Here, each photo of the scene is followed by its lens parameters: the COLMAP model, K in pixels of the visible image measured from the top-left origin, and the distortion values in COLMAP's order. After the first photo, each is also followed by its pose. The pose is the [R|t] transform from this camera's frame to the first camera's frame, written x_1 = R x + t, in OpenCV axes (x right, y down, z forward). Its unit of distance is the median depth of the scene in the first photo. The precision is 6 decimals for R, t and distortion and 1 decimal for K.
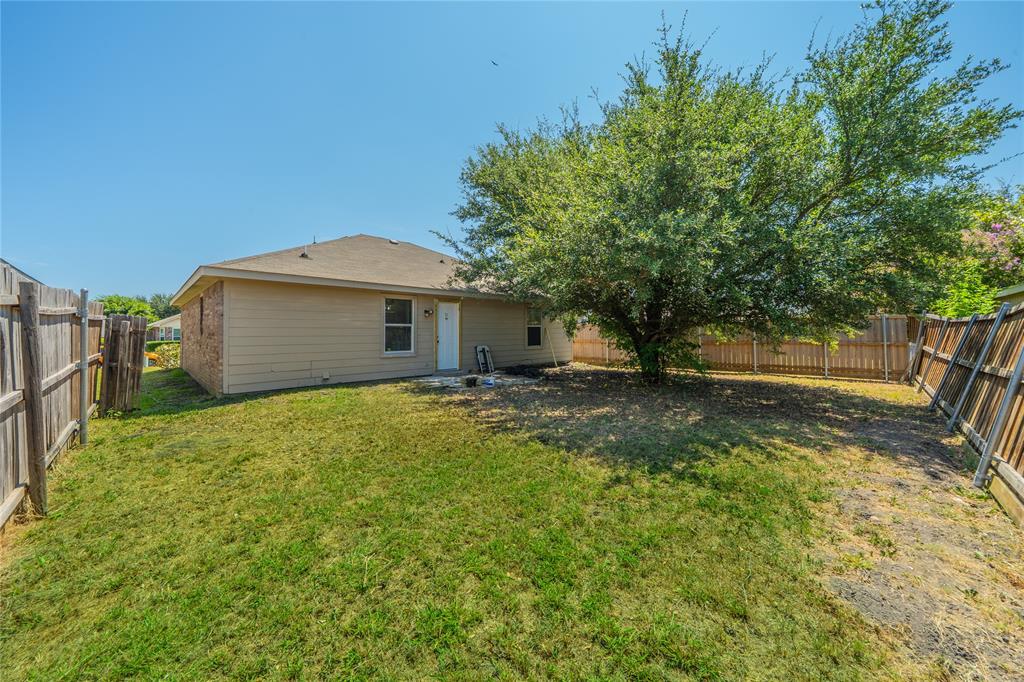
lens RADIAL K [[356.3, 0, 499.8], [0, 356.3, 336.8], [0, 0, 1]] dist [0.001528, -0.000050]
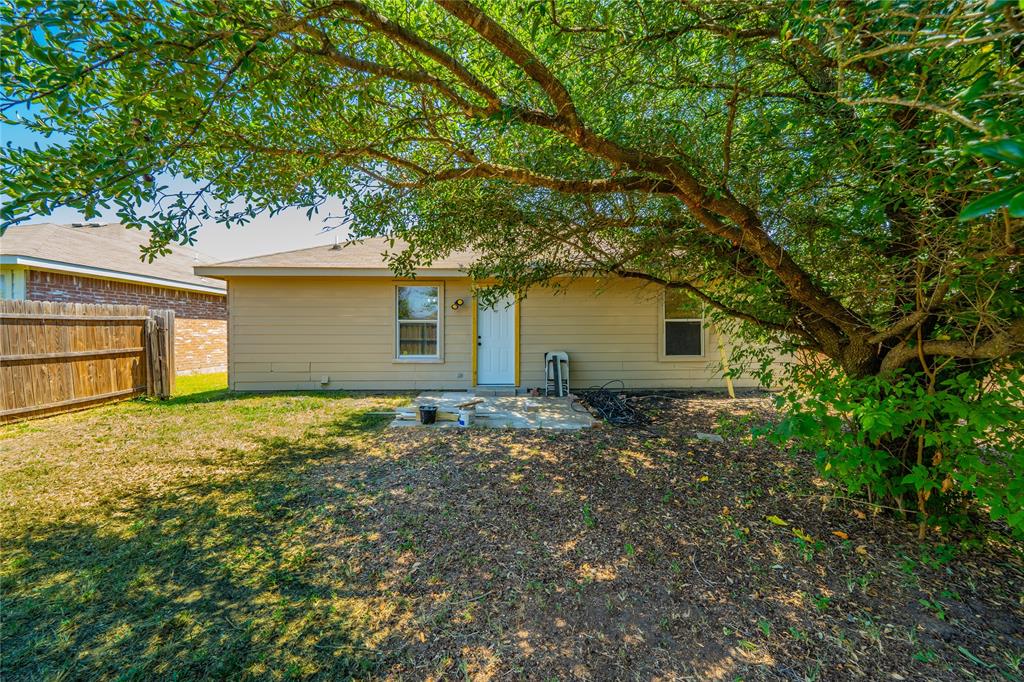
lens RADIAL K [[356.3, 0, 499.8], [0, 356.3, 336.8], [0, 0, 1]] dist [0.001528, -0.000050]
pose [[0.742186, 0.016864, -0.669982, 0.327314], [-0.010647, 0.999854, 0.013374, -0.010350], [0.670109, -0.002793, 0.742257, 0.497605]]
